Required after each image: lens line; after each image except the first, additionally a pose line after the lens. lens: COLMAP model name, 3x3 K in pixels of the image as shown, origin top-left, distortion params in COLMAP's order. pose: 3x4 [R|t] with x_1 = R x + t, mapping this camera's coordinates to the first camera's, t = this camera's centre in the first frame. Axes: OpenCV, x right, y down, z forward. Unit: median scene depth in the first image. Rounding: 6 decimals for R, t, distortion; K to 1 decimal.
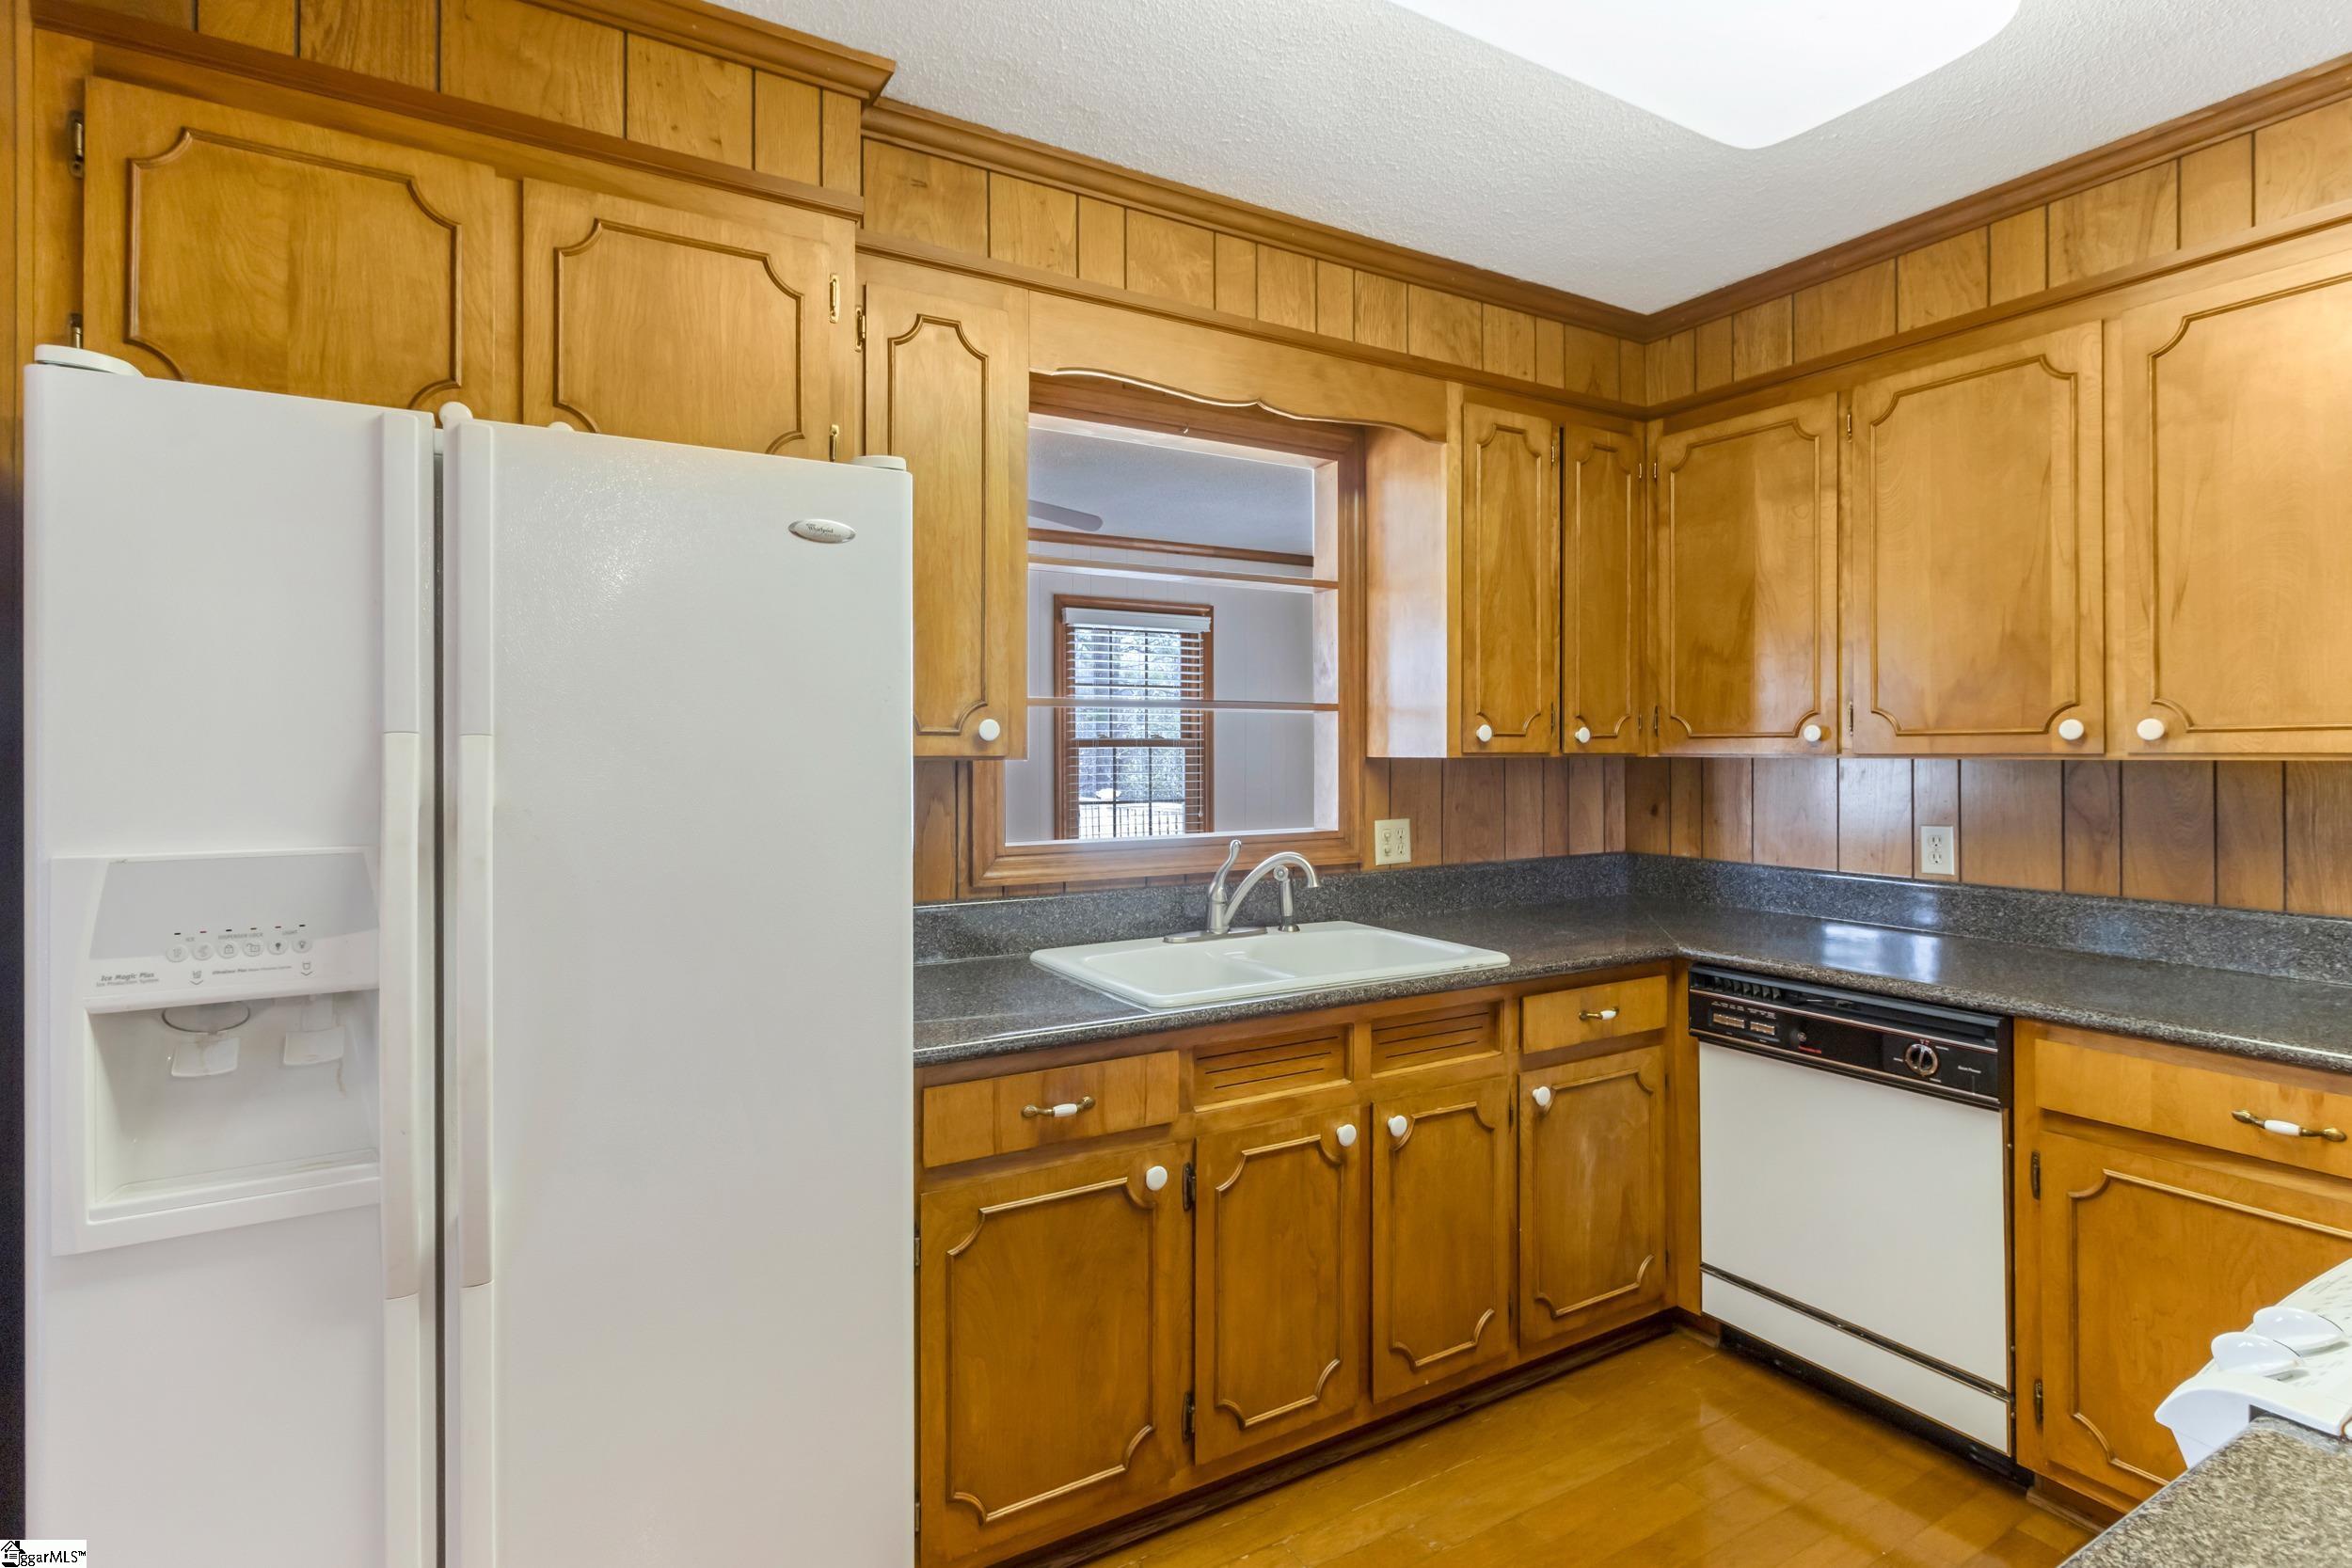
lens RADIAL K [[1161.3, 0, 1220.5], [0, 1161.3, 740.7], [0, 0, 1]] dist [-0.001307, -0.000618]
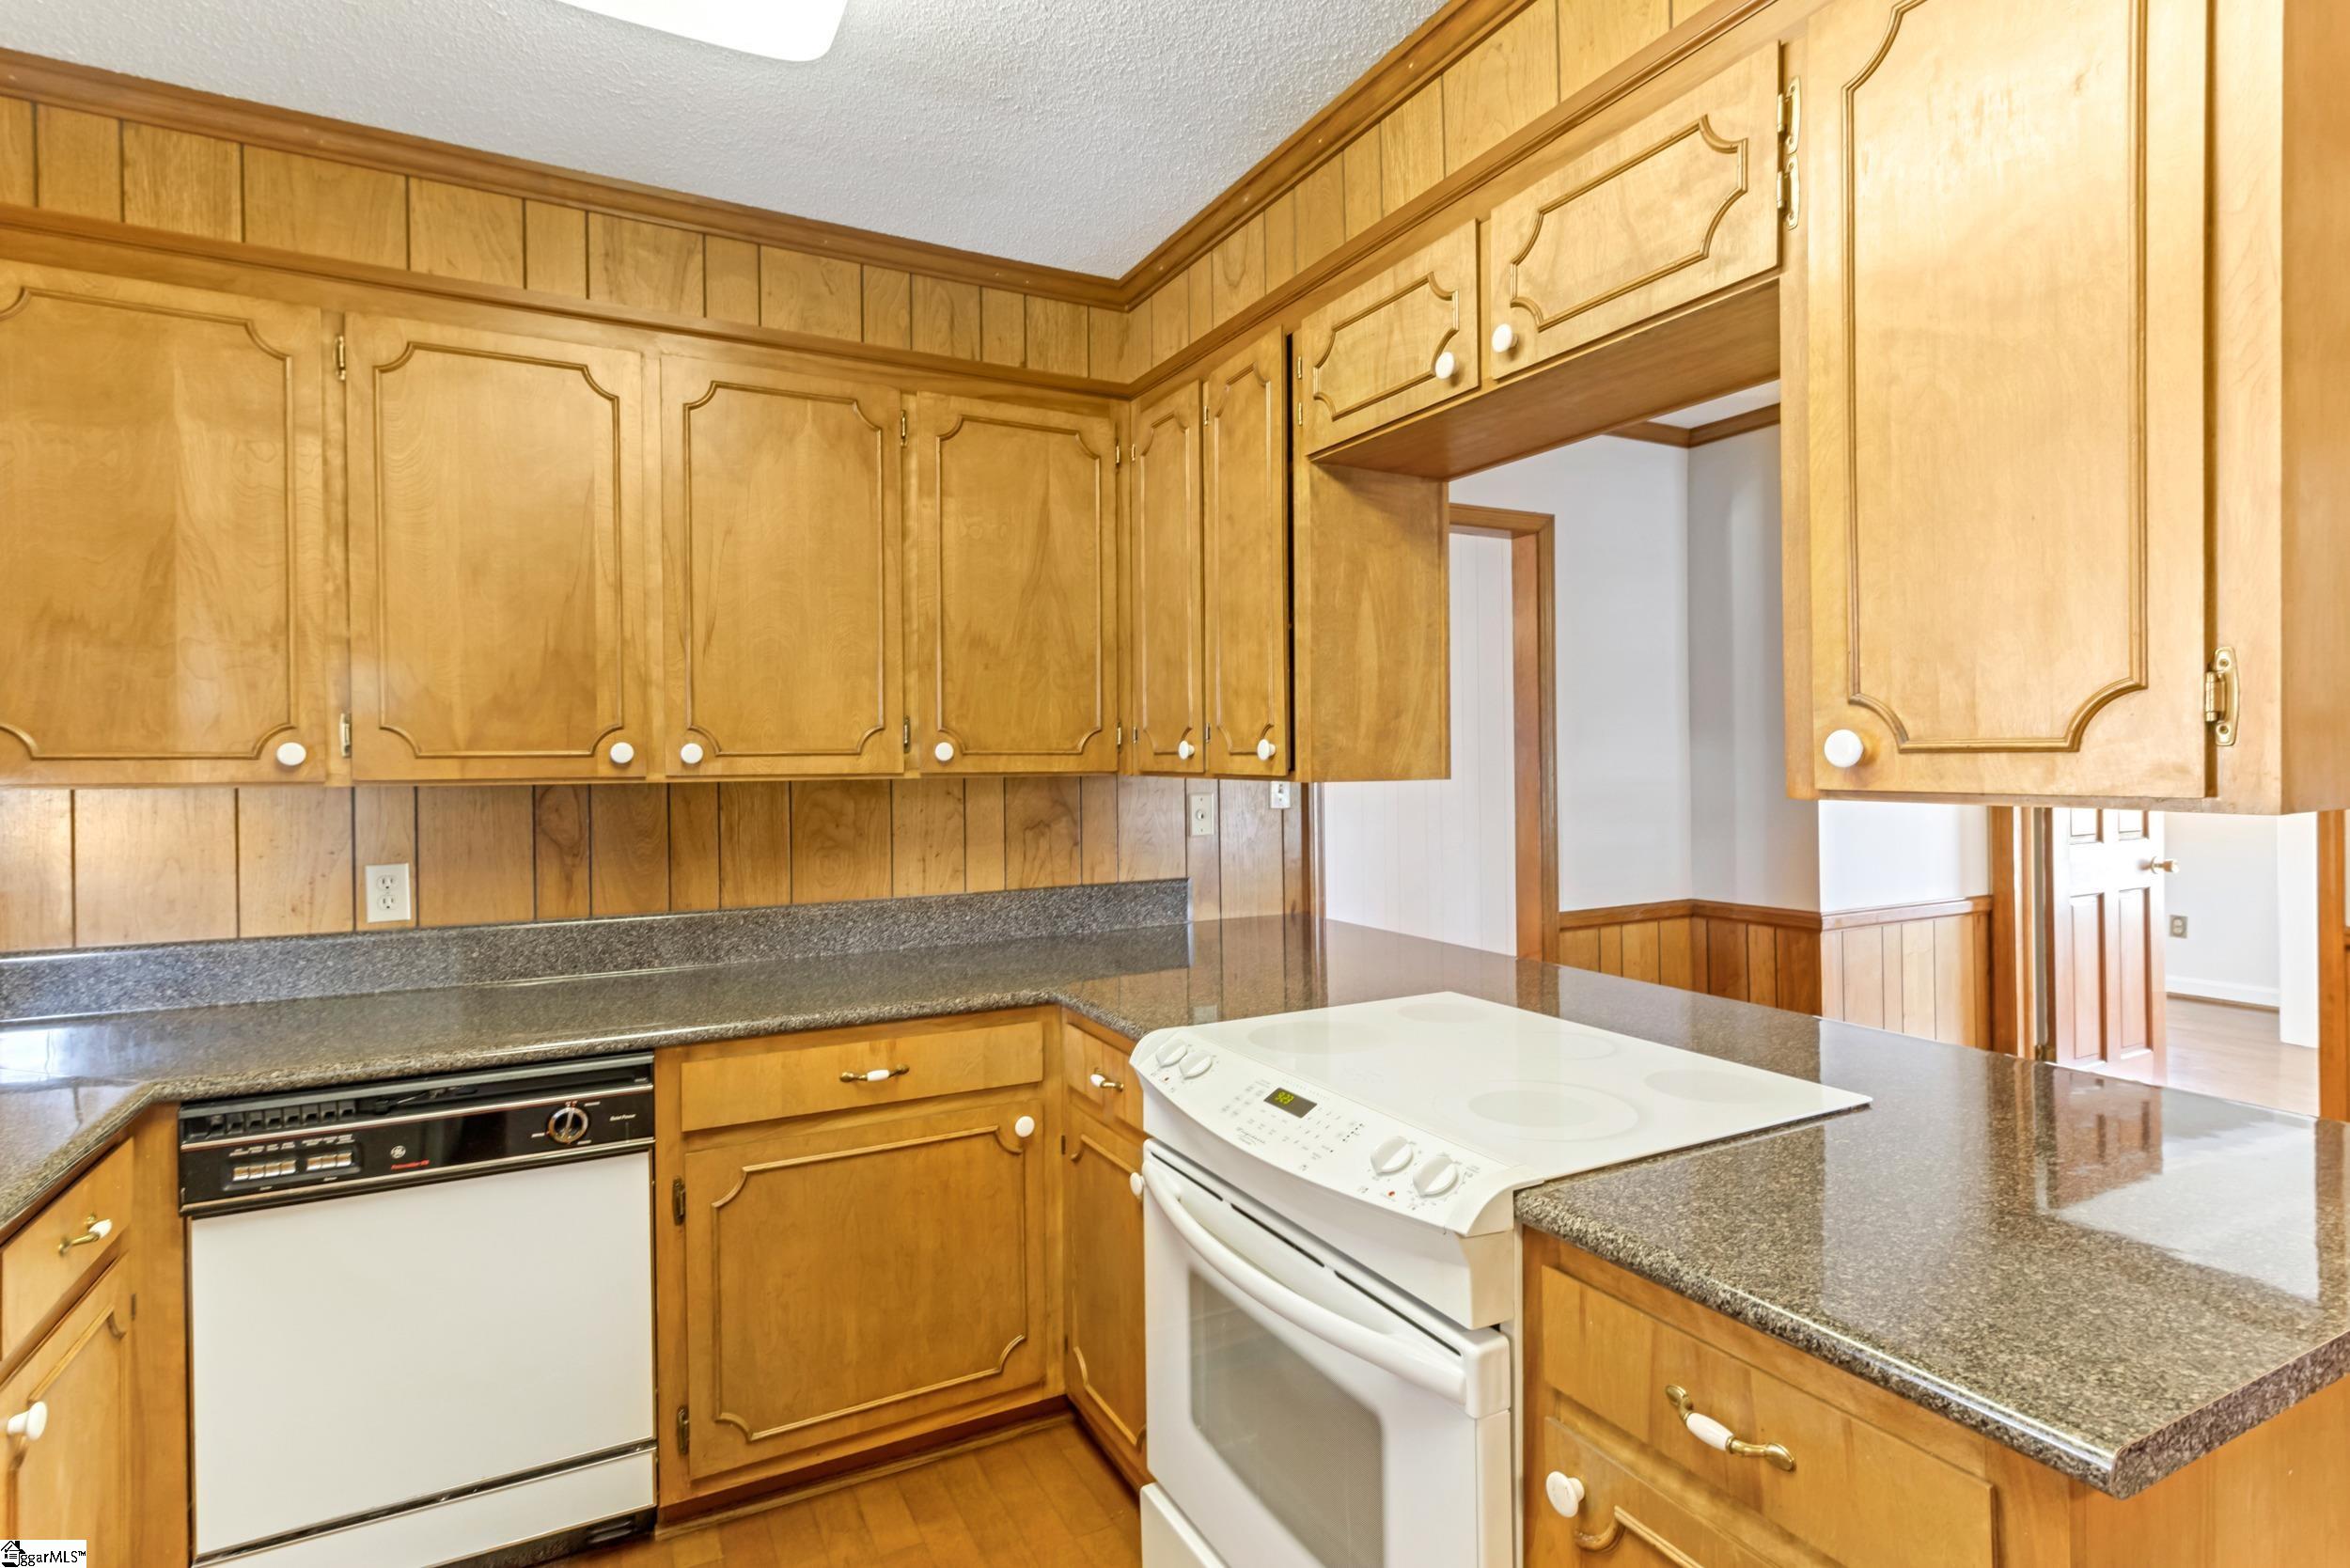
lens RADIAL K [[1160.4, 0, 1172.8], [0, 1160.4, 770.3], [0, 0, 1]] dist [-0.001307, -0.000618]
pose [[0.068652, -0.004625, 0.997630, -0.223177], [-0.000450, 0.999989, 0.004667, 0.000533], [-0.997641, -0.000769, 0.068649, 0.442189]]
